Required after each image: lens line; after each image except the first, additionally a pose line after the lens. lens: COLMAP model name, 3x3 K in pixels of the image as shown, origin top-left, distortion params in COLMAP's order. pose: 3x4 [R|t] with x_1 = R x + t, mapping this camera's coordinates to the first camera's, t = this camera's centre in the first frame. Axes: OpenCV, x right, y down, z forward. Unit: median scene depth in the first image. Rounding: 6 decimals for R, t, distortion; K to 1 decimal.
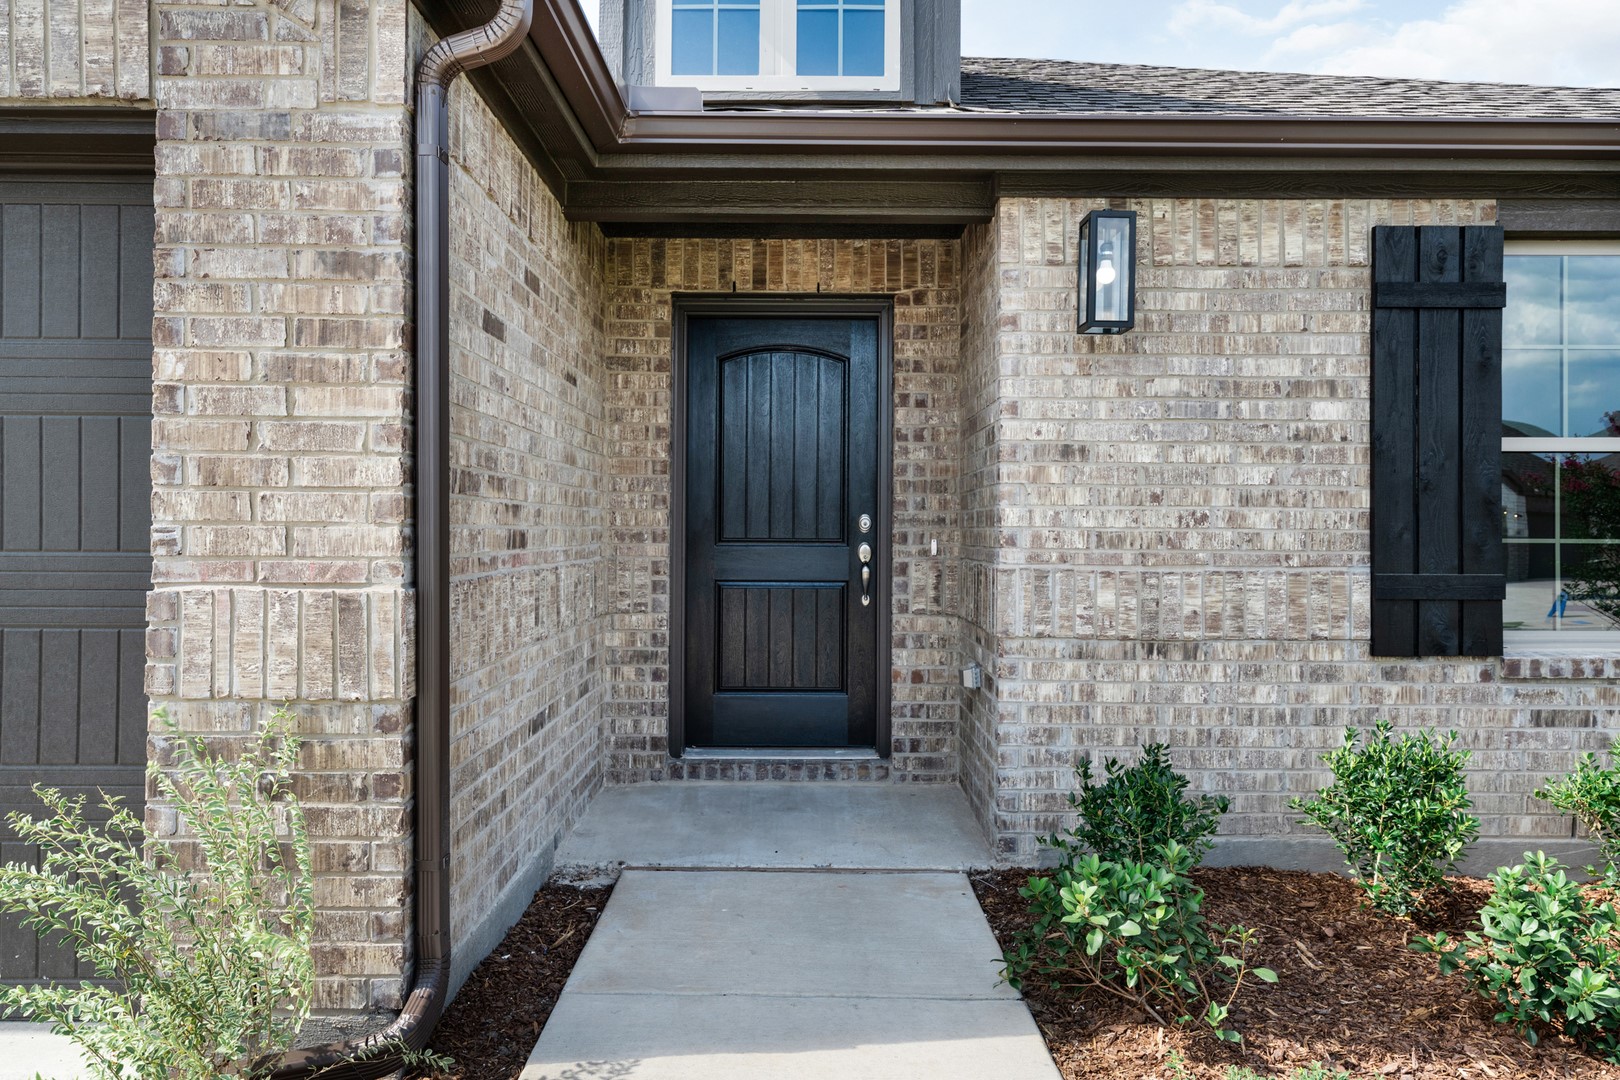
lens RADIAL K [[1097.2, 0, 812.8], [0, 1097.2, 537.9], [0, 0, 1]] dist [0.006813, 0.002895]
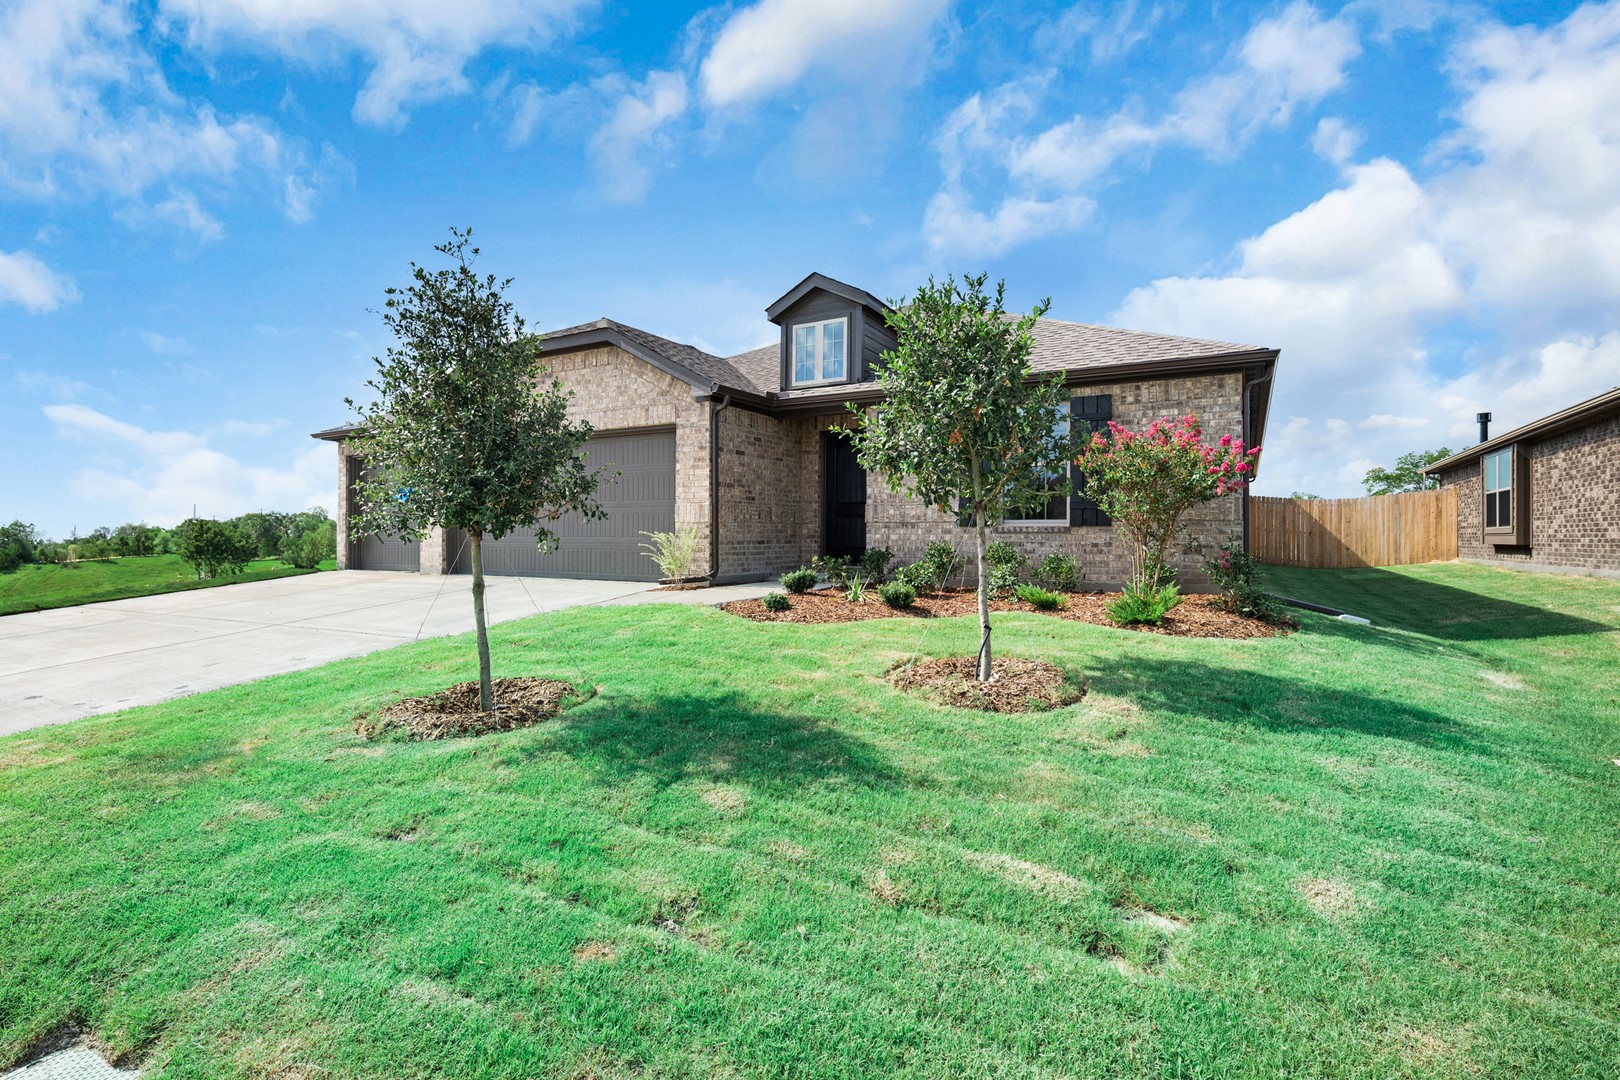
lens RADIAL K [[779.8, 0, 808.7], [0, 779.8, 538.7], [0, 0, 1]] dist [-0.000360, -0.000003]
pose [[0.869593, -0.000331, -0.493770, 1.622598], [-0.001027, 0.999996, -0.002479, 0.186908], [0.493769, 0.002663, 0.869589, -1.780681]]
